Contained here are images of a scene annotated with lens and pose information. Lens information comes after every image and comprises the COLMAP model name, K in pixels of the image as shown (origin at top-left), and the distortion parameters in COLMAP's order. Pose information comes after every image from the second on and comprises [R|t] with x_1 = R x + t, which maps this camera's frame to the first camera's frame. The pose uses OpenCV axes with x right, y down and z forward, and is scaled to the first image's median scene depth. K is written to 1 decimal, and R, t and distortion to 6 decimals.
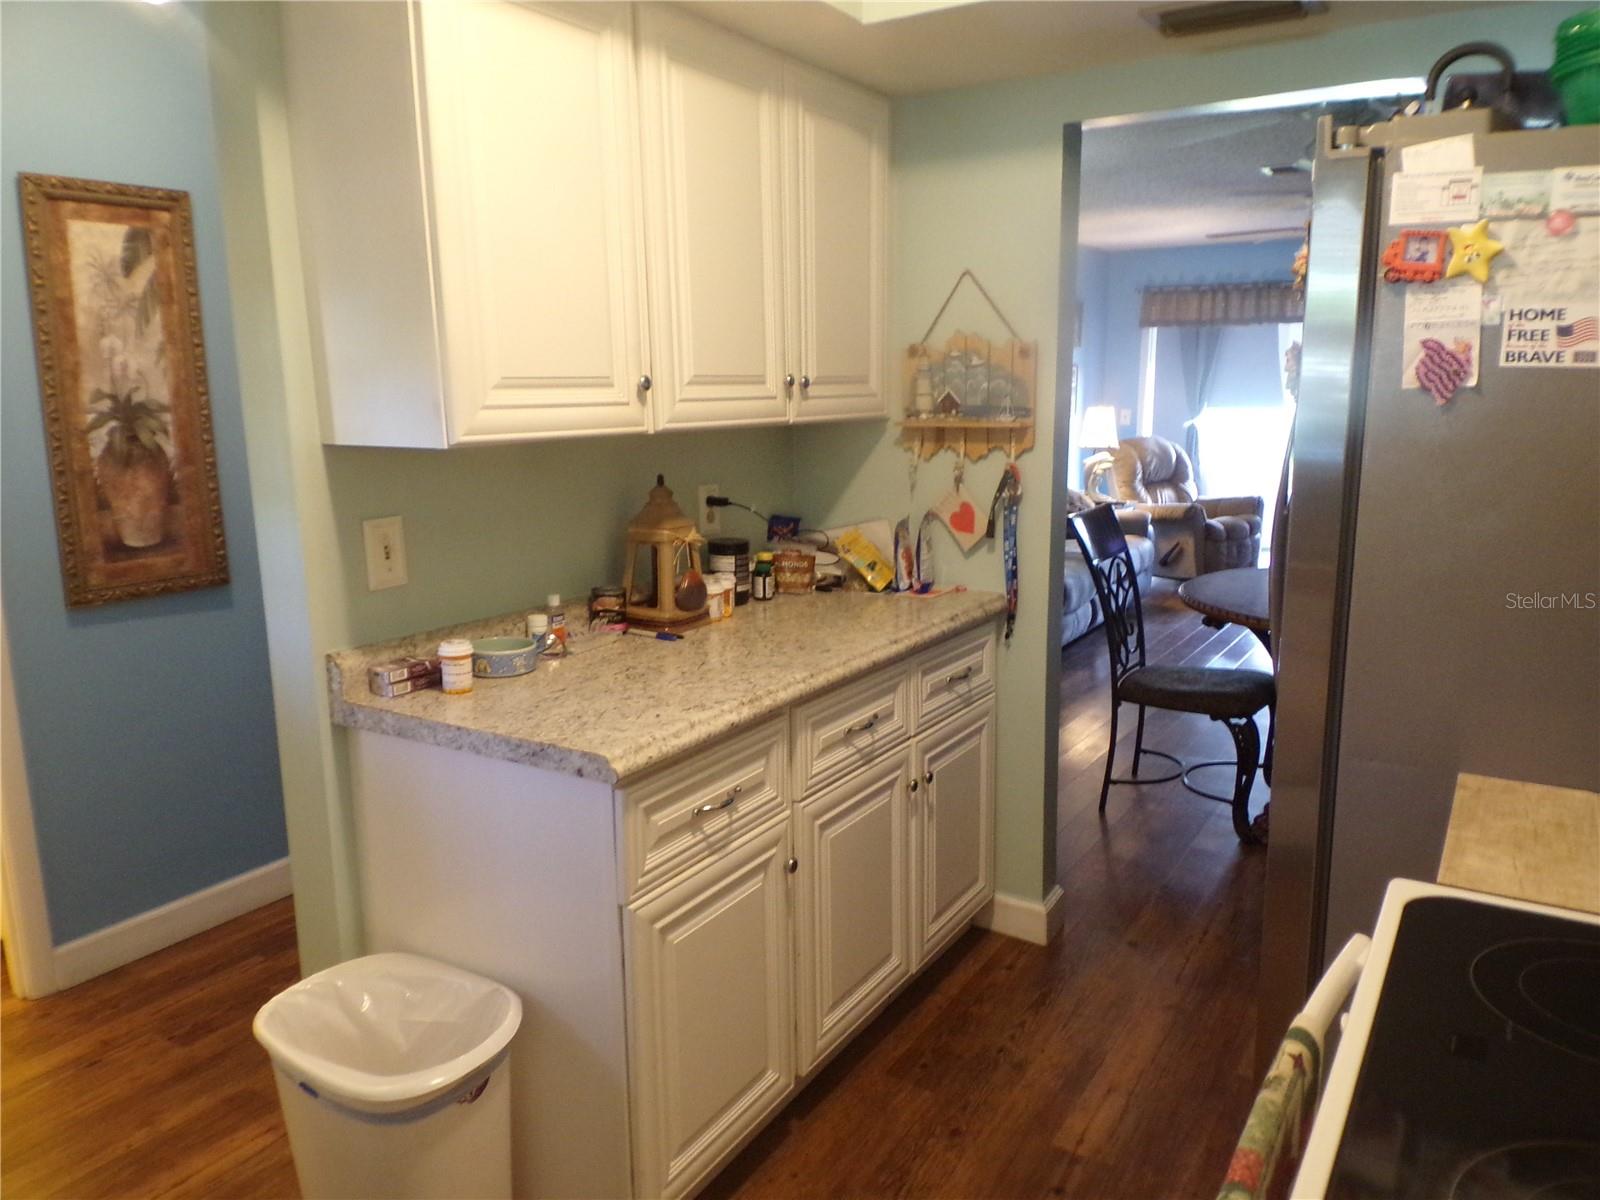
lens RADIAL K [[1118.4, 0, 813.0], [0, 1118.4, 595.5], [0, 0, 1]] dist [0.125598, -0.174097]
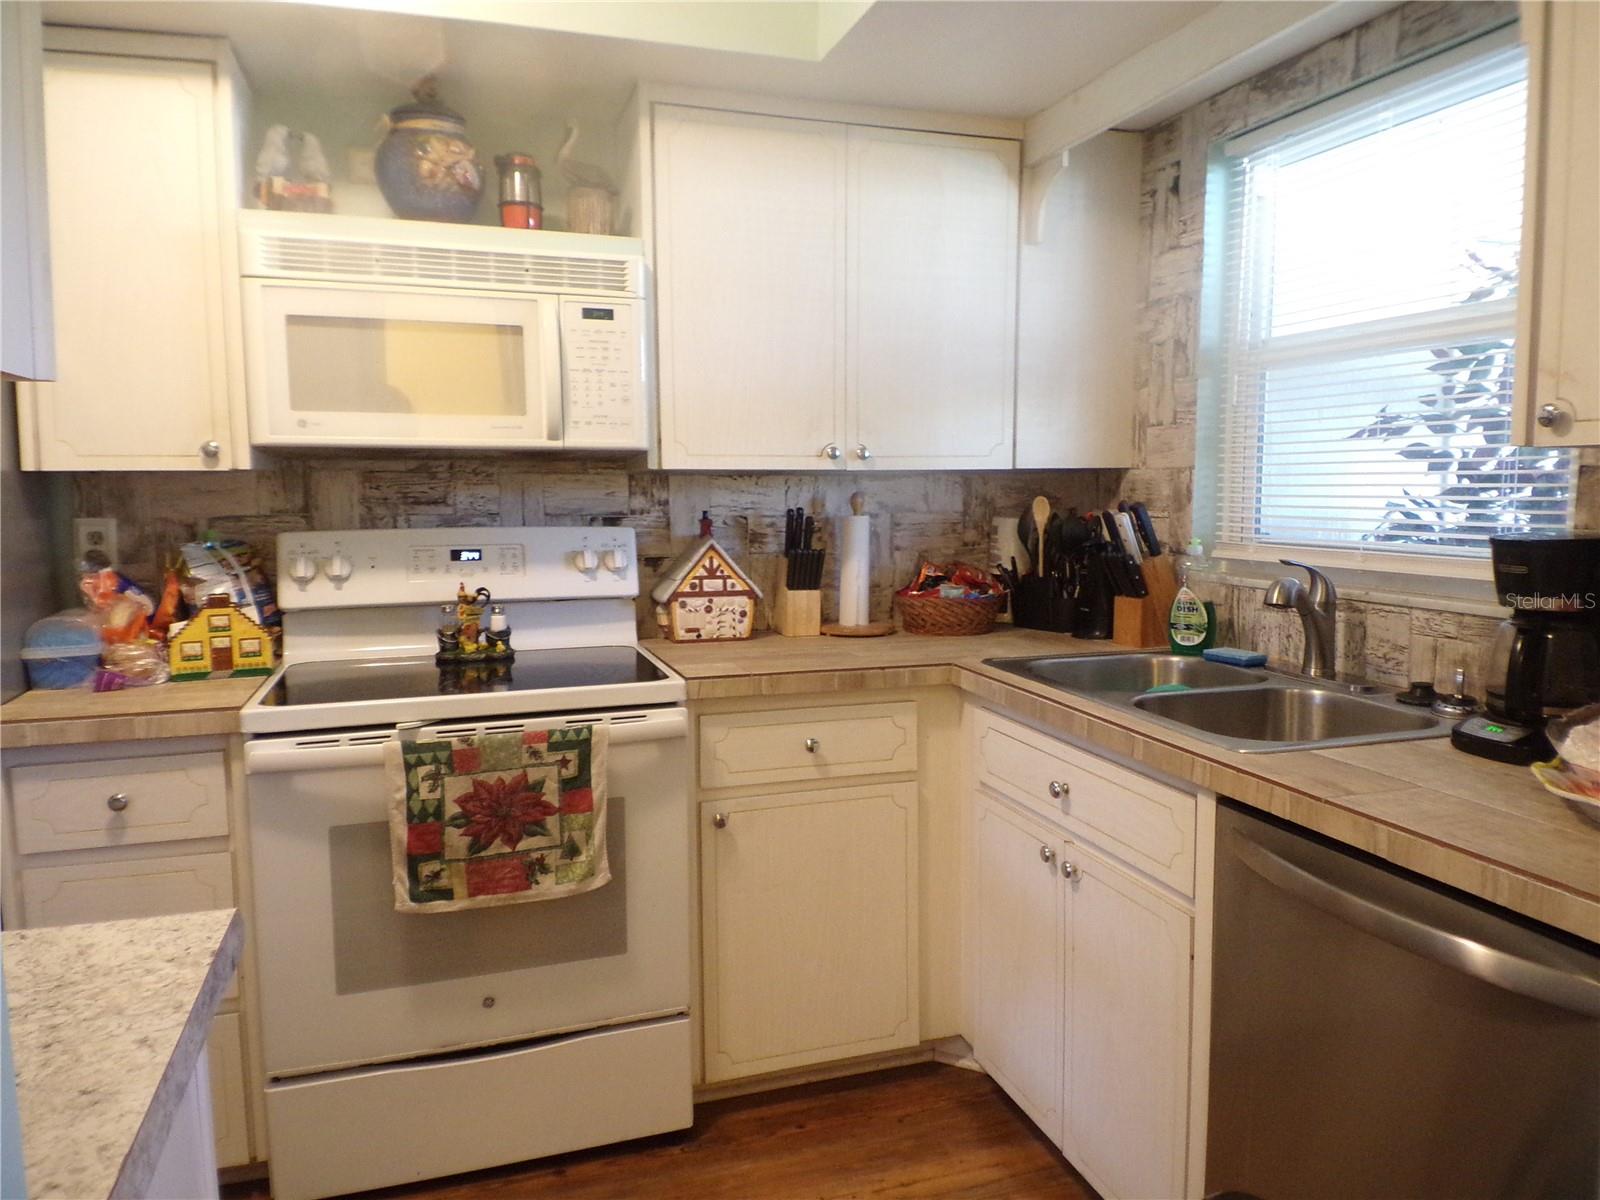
lens RADIAL K [[1118.4, 0, 806.7], [0, 1118.4, 601.4], [0, 0, 1]] dist [0.125598, -0.174097]
pose [[-0.766290, -0.051696, 0.640411, -0.750559], [0.133279, 0.962286, 0.237155, -0.115080], [-0.628519, 0.267083, -0.730500, 1.122528]]
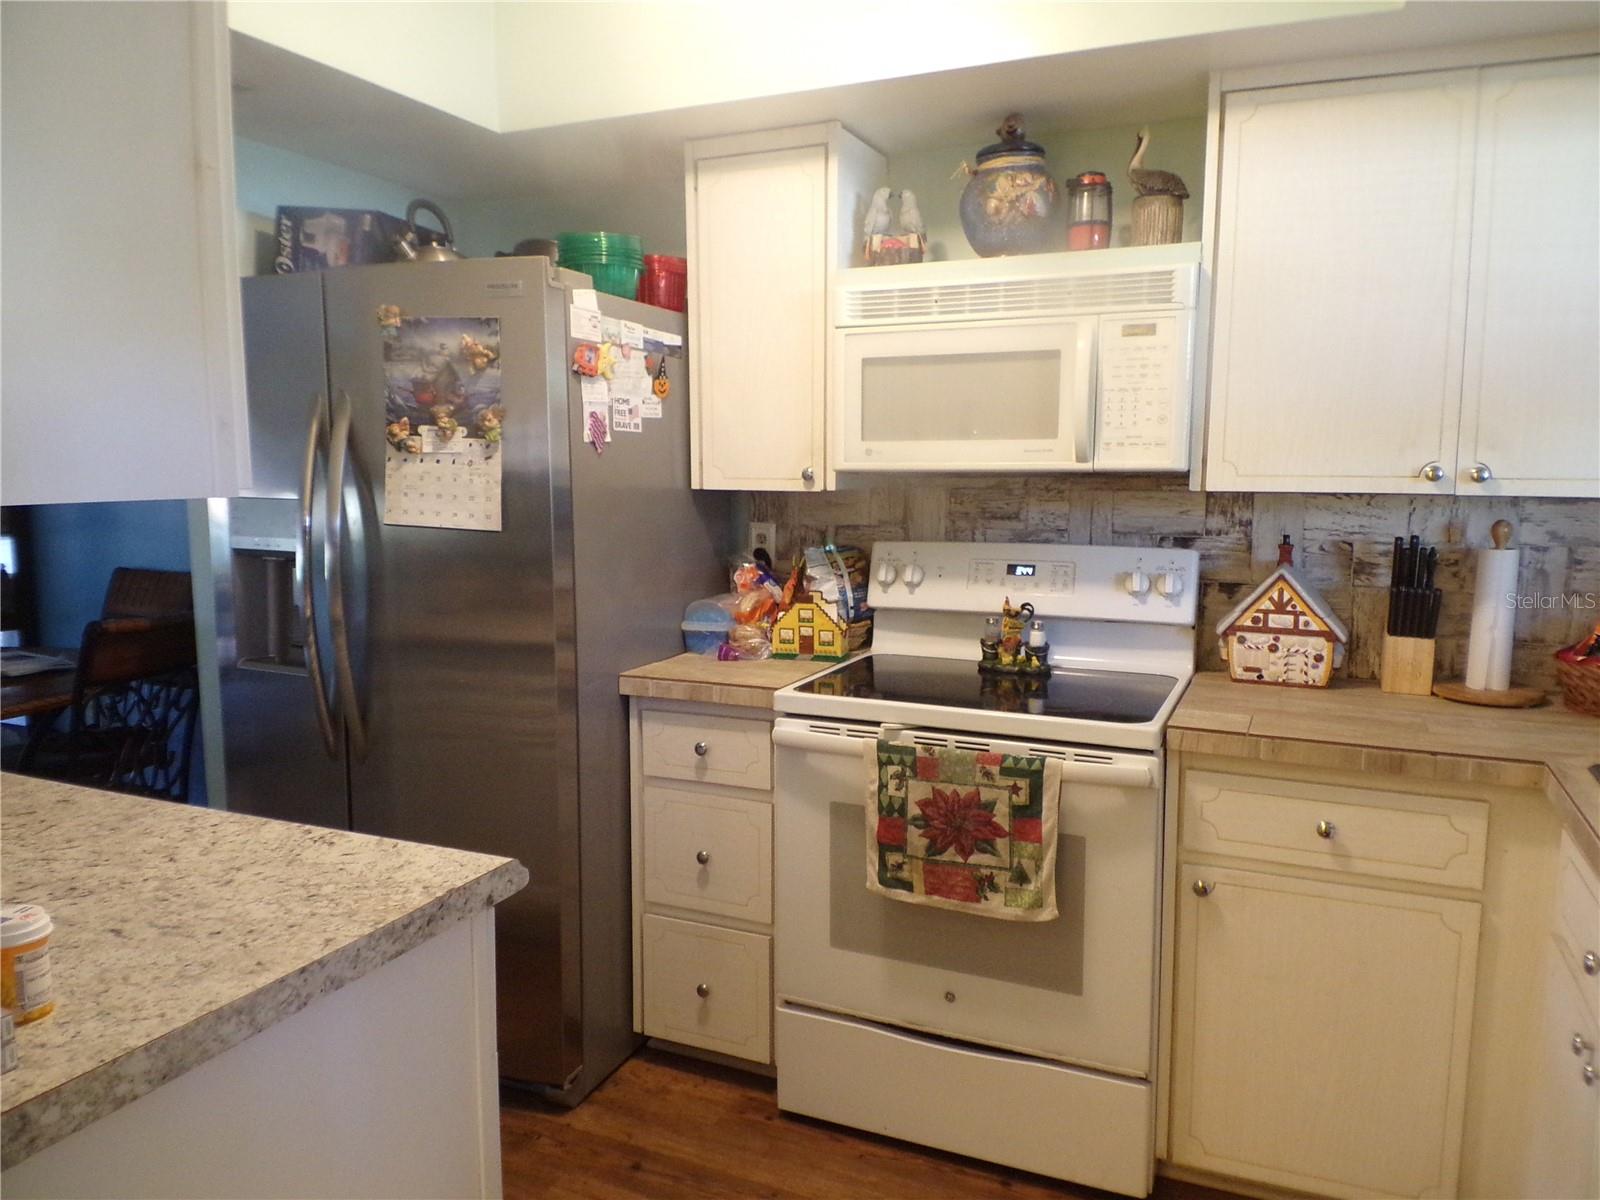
lens RADIAL K [[1118.4, 0, 811.3], [0, 1118.4, 600.5], [0, 0, 1]] dist [0.125598, -0.174097]
pose [[-0.141830, -0.111830, 0.983554, -0.925484], [0.183272, 0.973454, 0.137110, -0.104472], [-0.972777, 0.199704, -0.117570, 0.783735]]
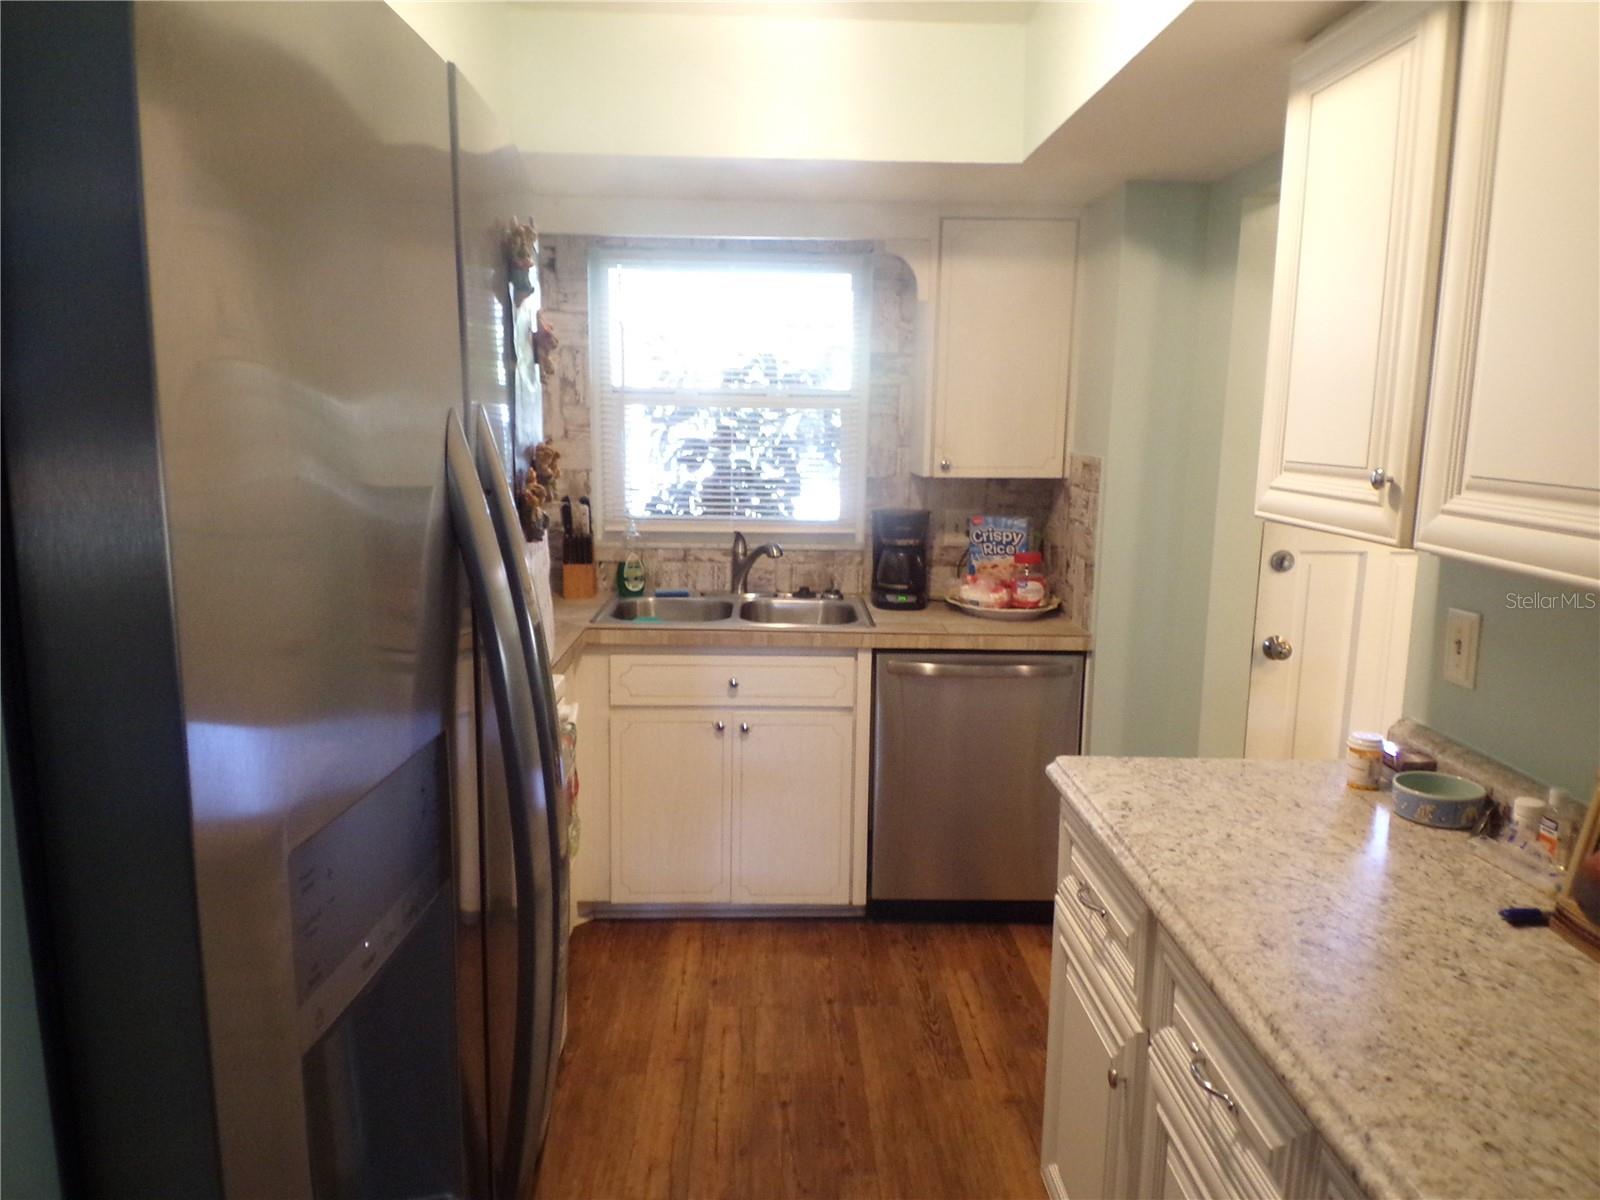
lens RADIAL K [[1118.4, 0, 811.5], [0, 1118.4, 601.8], [0, 0, 1]] dist [0.125598, -0.174097]
pose [[-0.828448, 0.091545, -0.552534, 0.665185], [-0.111409, 0.939899, 0.322767, -0.362310], [0.548874, 0.328953, -0.768458, 1.619846]]
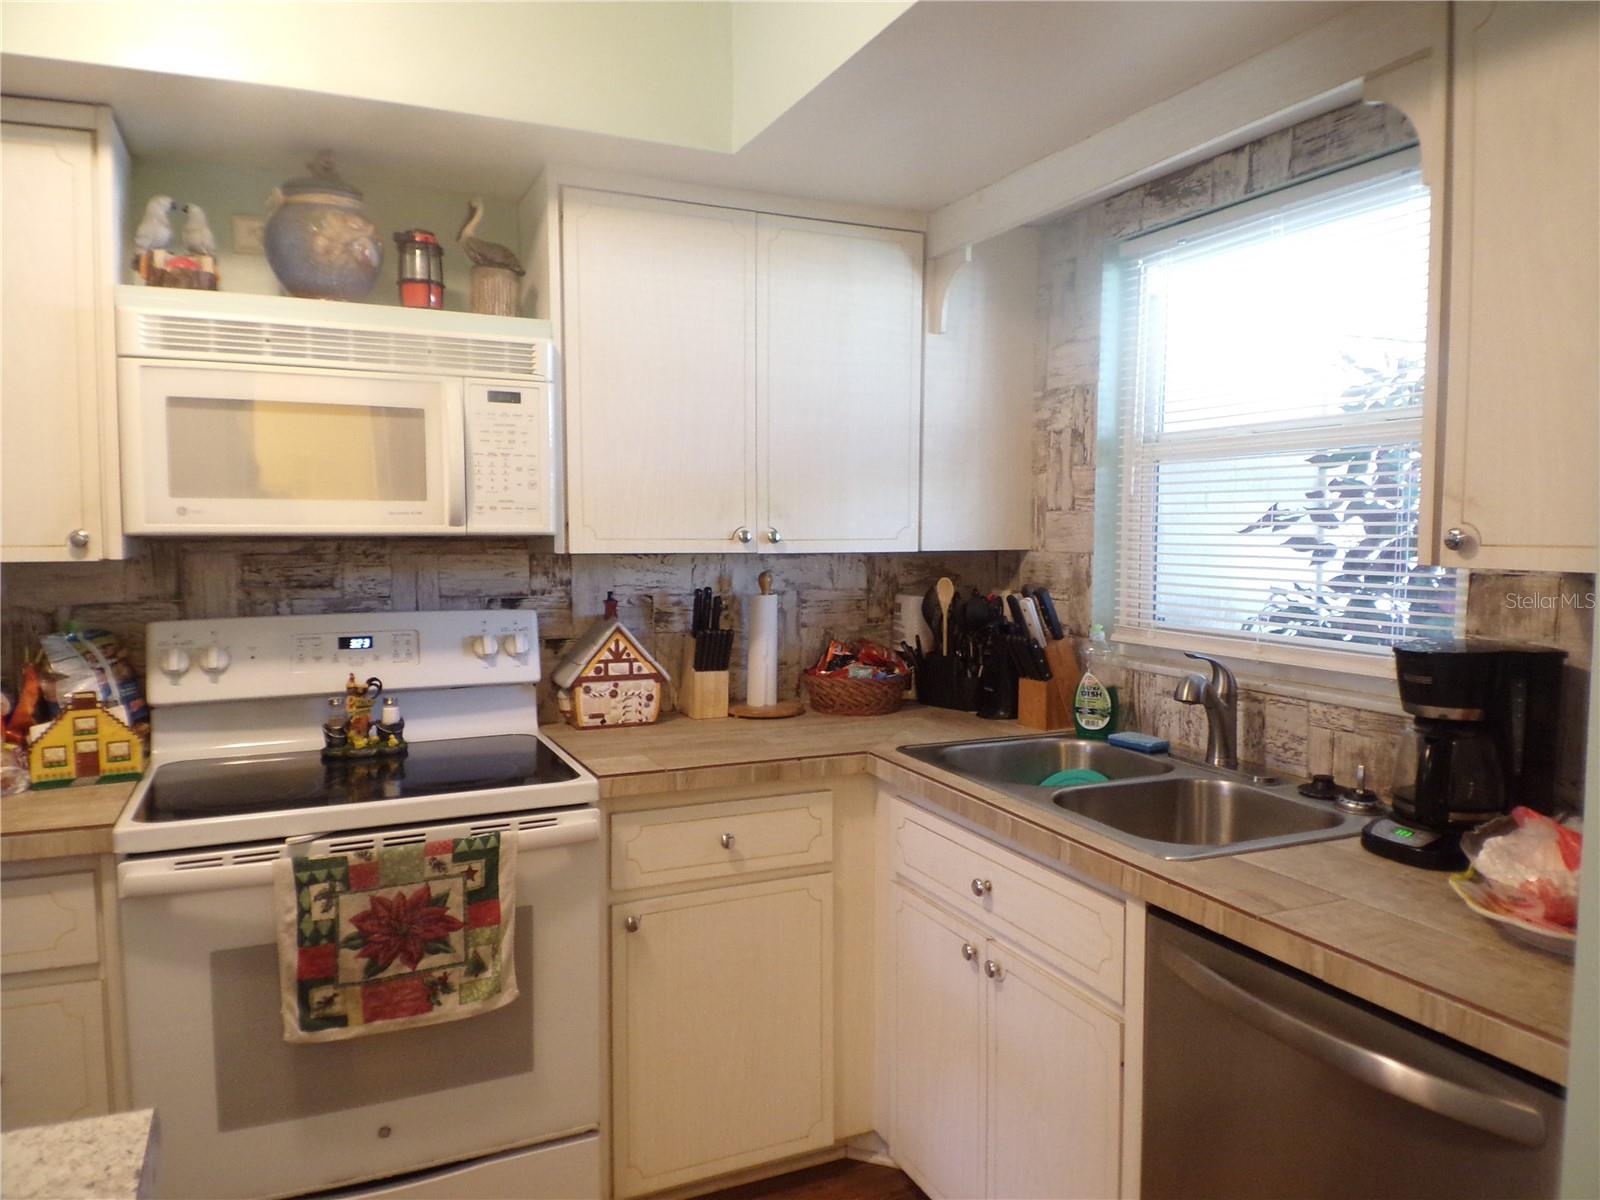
lens RADIAL K [[1118.4, 0, 799.2], [0, 1118.4, 602.0], [0, 0, 1]] dist [0.125598, -0.174097]
pose [[-0.830825, -0.028934, 0.555782, -0.696921], [0.111104, 0.969922, 0.216581, -0.172772], [-0.545331, 0.241691, -0.802620, 1.123445]]
